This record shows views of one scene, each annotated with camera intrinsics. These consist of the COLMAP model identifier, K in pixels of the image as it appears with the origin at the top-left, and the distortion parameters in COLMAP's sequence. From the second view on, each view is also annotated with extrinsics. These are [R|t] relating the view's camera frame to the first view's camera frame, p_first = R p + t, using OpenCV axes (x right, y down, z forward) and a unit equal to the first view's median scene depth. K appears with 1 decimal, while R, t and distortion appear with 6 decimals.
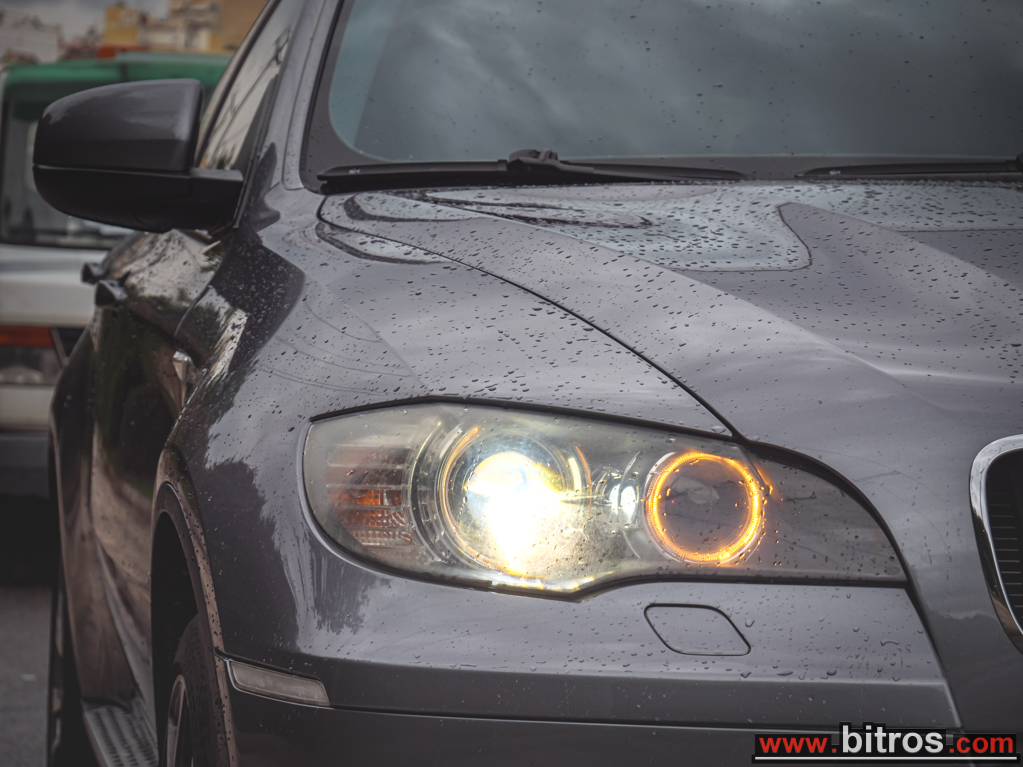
lens RADIAL K [[3682.0, 0, 511.5], [0, 3682.0, 383.5], [0, 0, 1]] dist [0.001271, 1.158238]
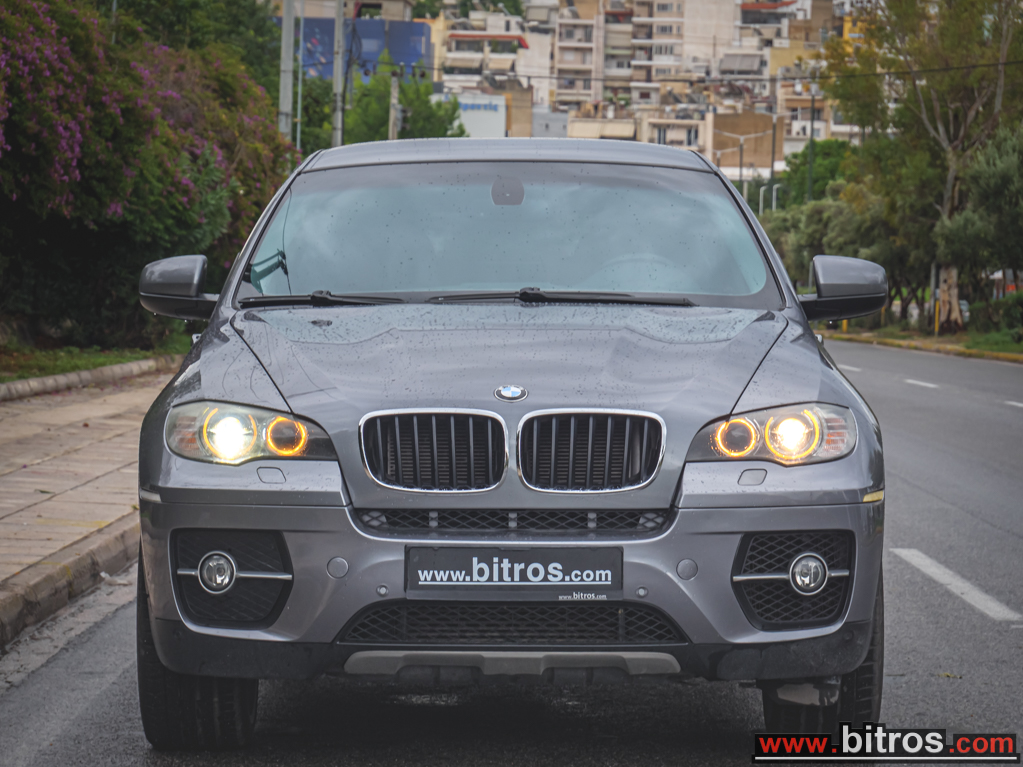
lens RADIAL K [[3682.0, 0, 511.5], [0, 3682.0, 383.5], [0, 0, 1]] dist [0.001271, 1.158238]
pose [[0.988074, -0.011311, -0.153566, 0.687388], [0.014581, 0.999690, 0.020185, -0.066122], [0.153290, -0.022183, 0.987932, -1.913130]]
